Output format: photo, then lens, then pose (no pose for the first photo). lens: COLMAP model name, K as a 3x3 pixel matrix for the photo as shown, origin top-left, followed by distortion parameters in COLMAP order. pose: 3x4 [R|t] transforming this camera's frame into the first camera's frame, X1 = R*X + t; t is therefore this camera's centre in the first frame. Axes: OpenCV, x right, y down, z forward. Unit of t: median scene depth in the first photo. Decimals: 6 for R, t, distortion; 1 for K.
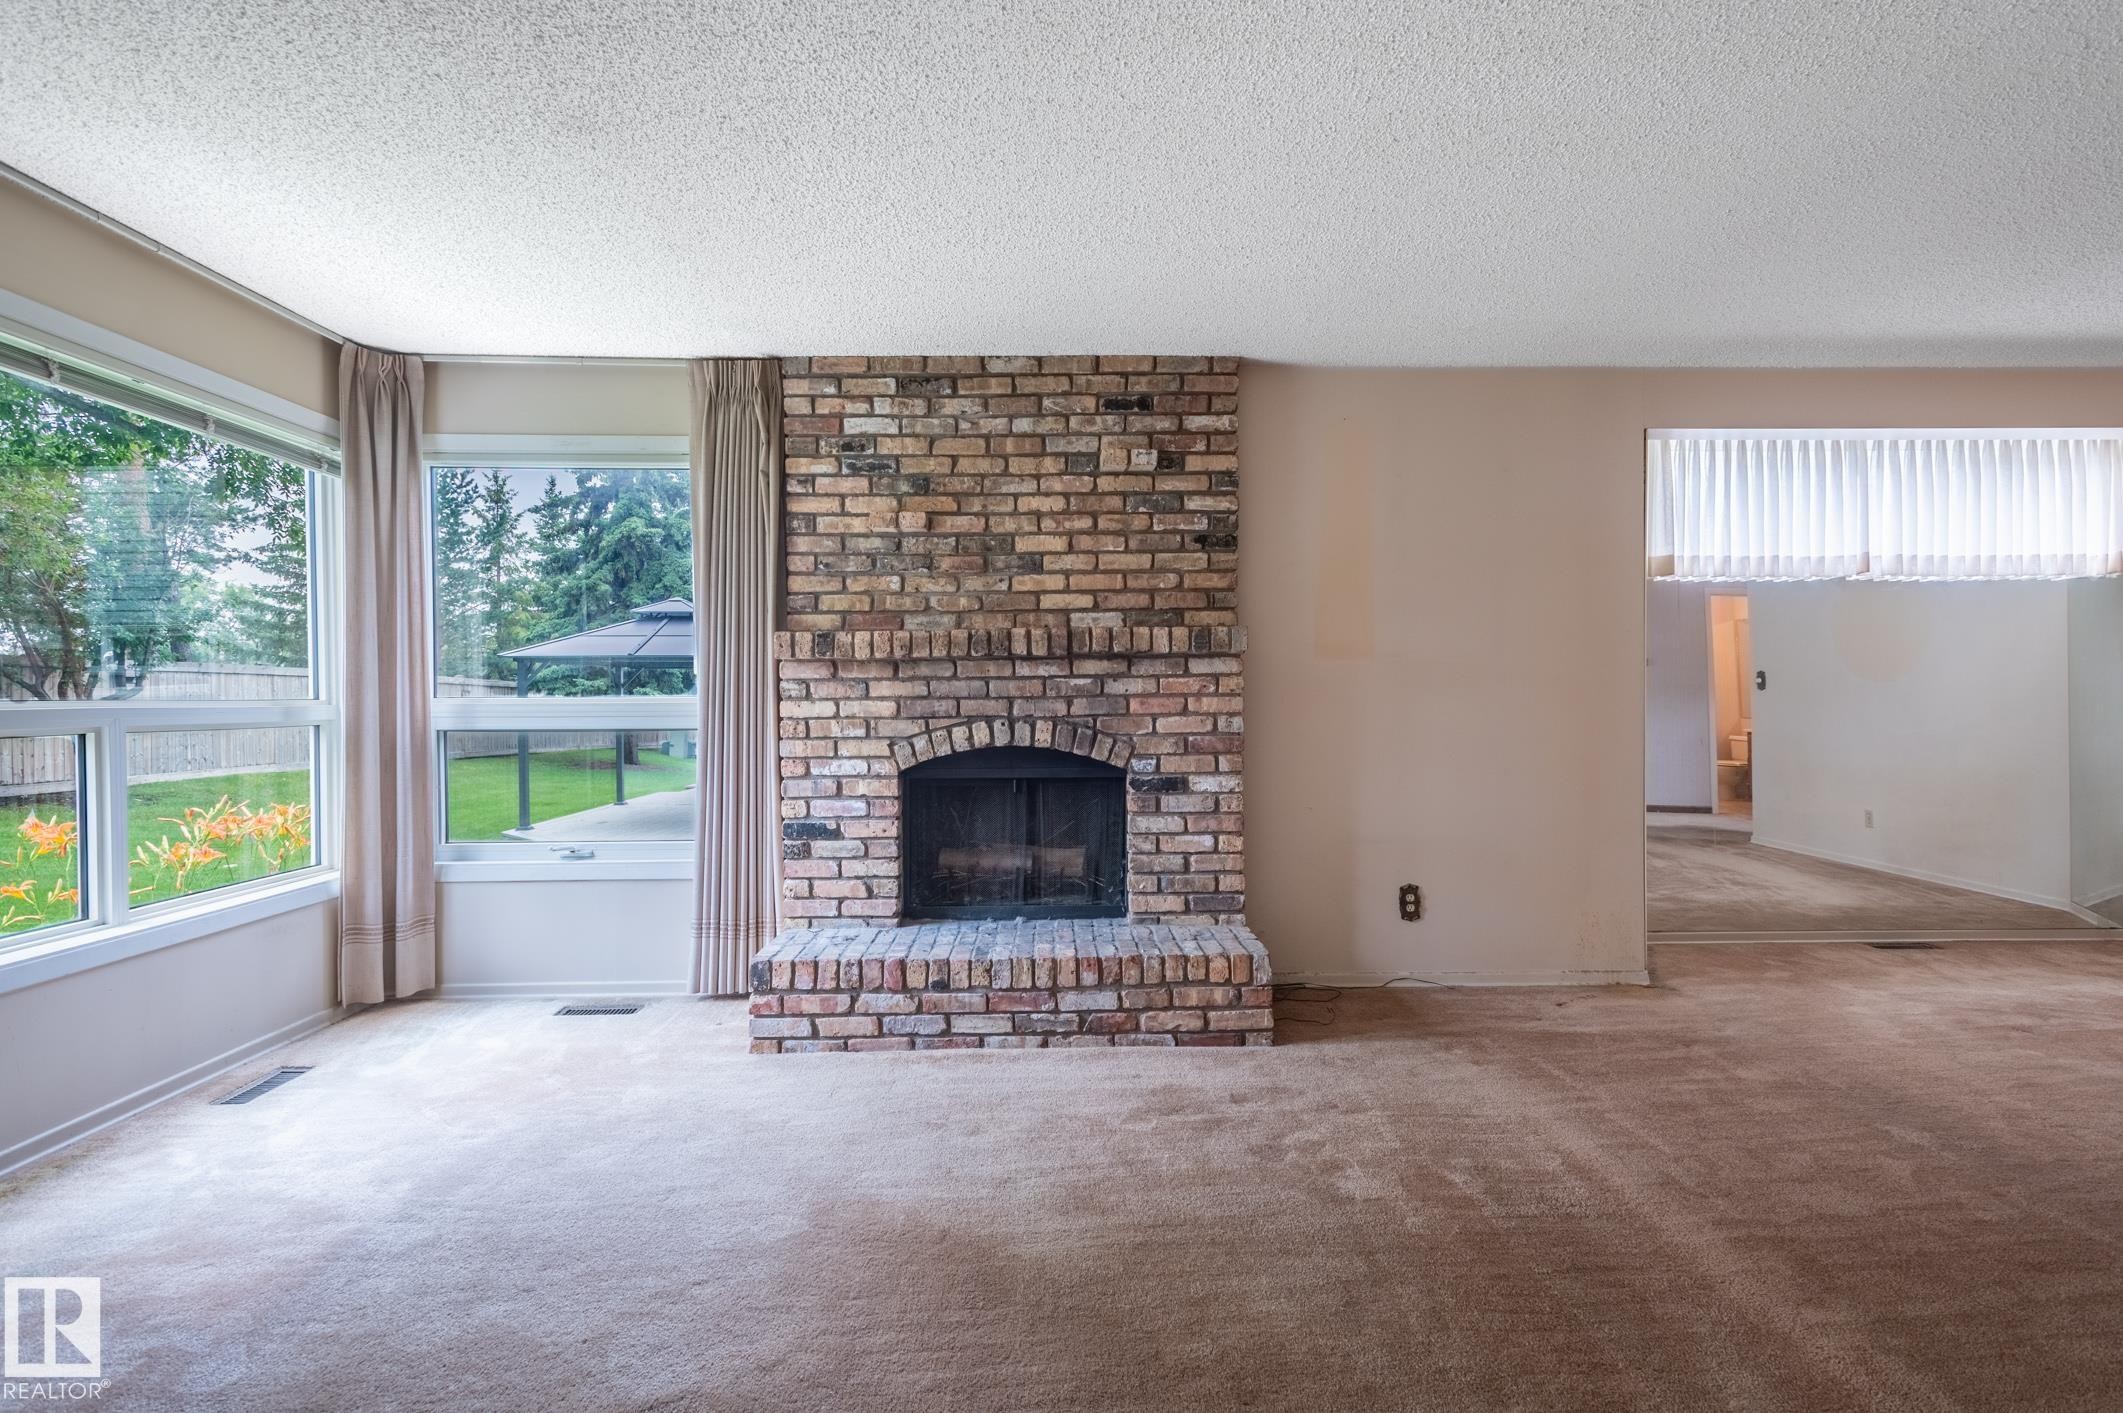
lens RADIAL K [[1008.0, 0, 1070.3], [0, 1008.0, 709.1], [0, 0, 1]] dist [0.026996, -0.006795]
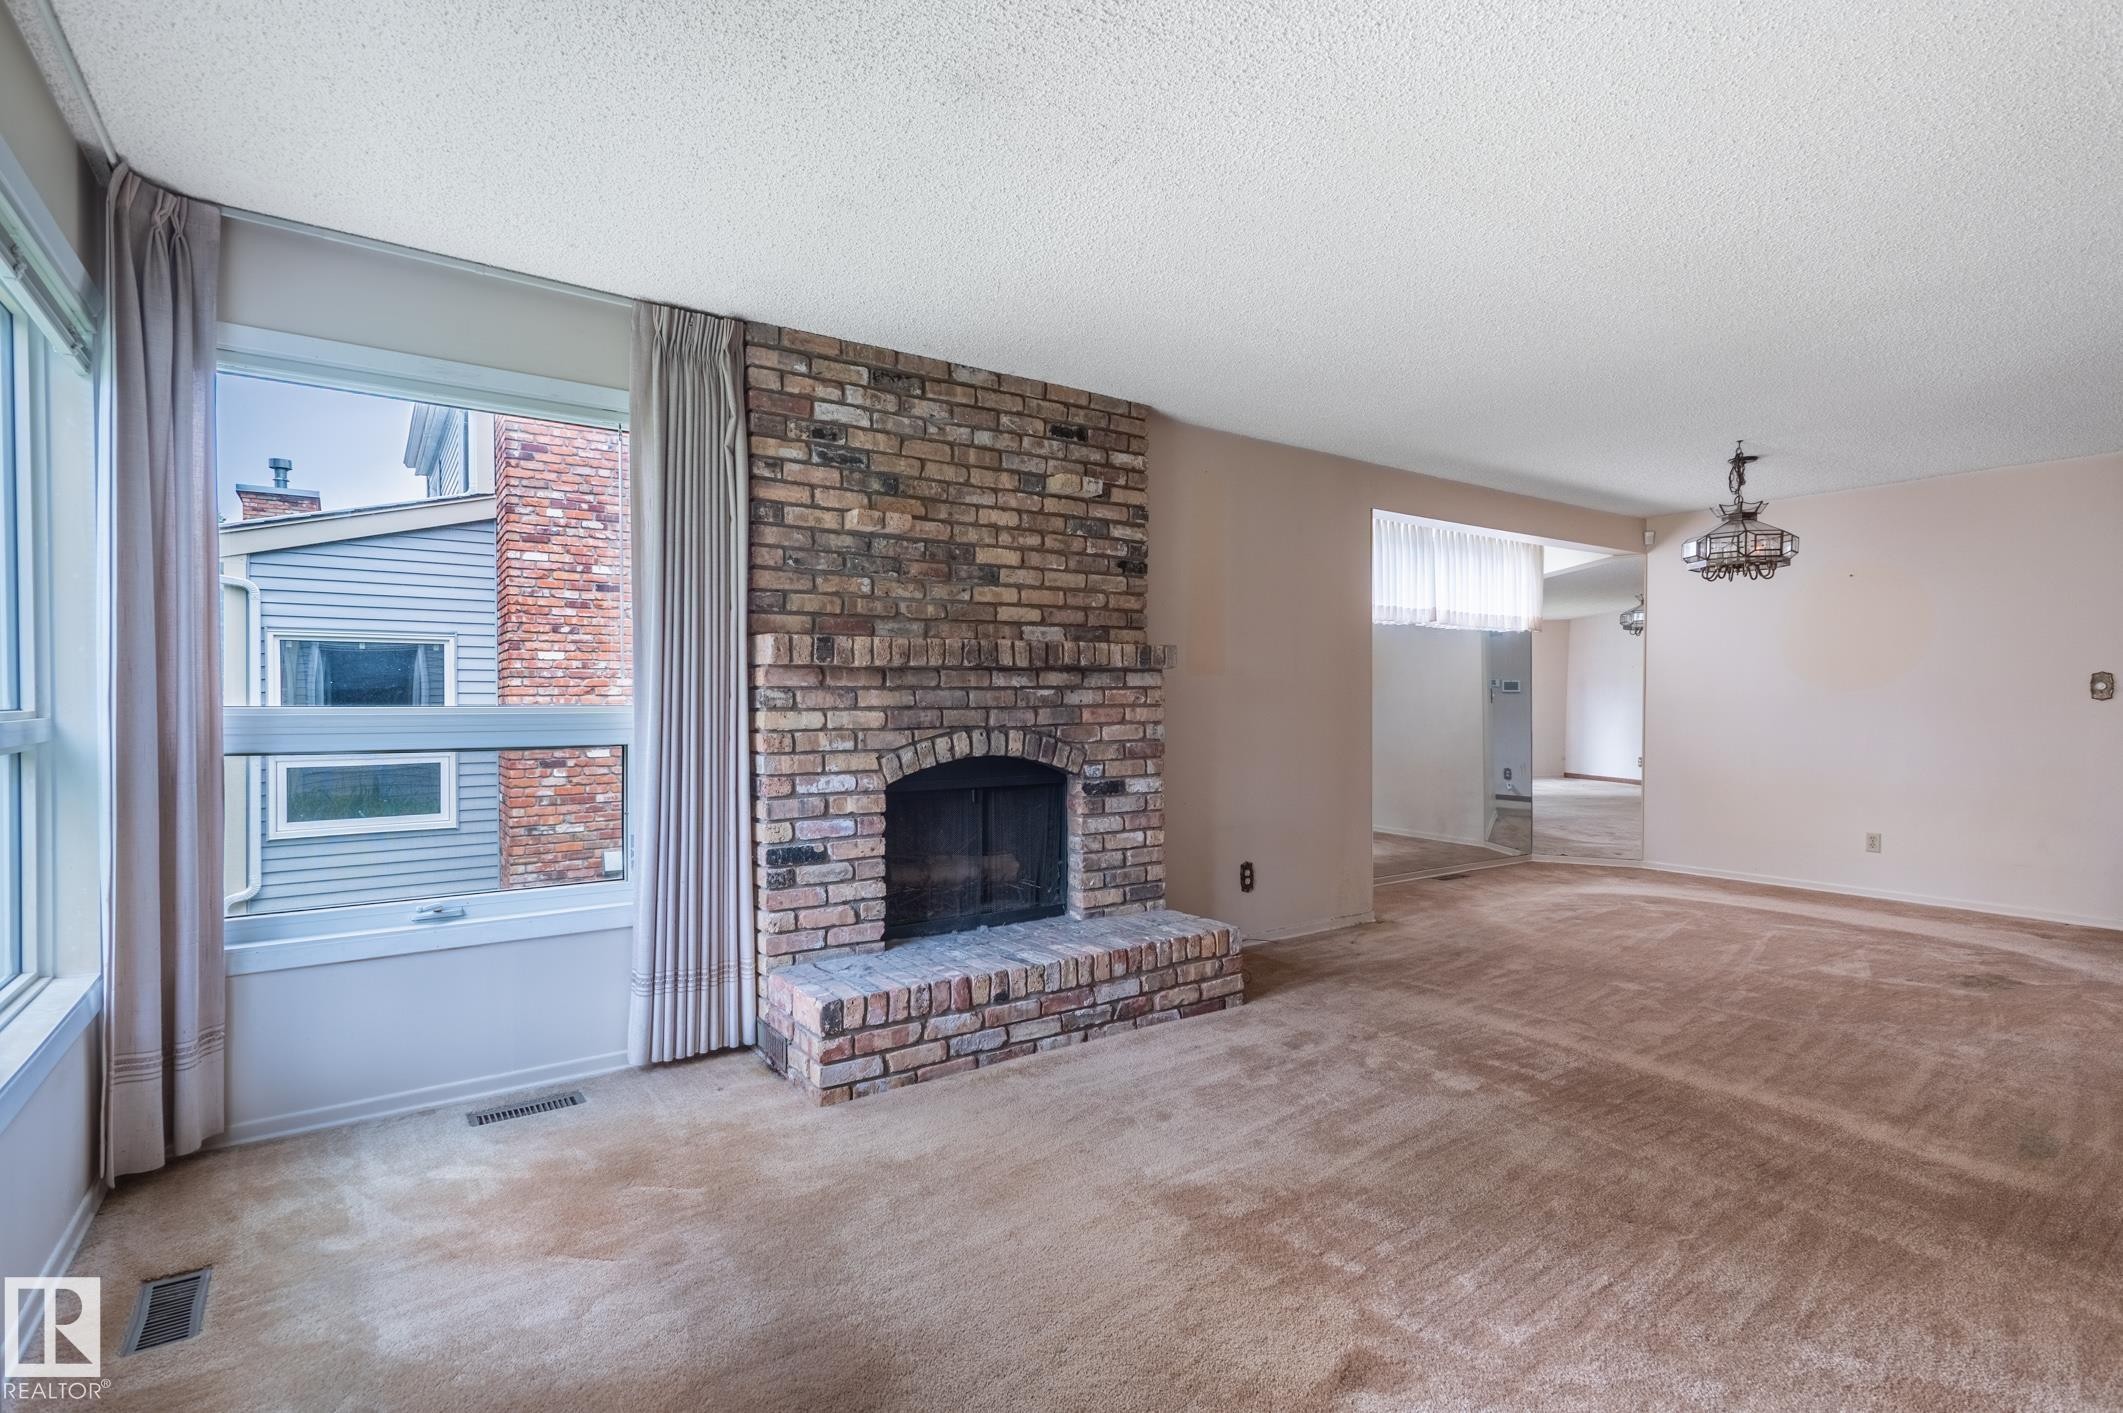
lens RADIAL K [[1008.0, 0, 1072.7], [0, 1008.0, 706.8], [0, 0, 1]] dist [0.026996, -0.006795]
pose [[0.833476, 0.001568, 0.552553, -0.541872], [0.002968, 0.999969, -0.007315, -0.004702], [-0.552547, 0.007736, 0.833446, 0.113034]]
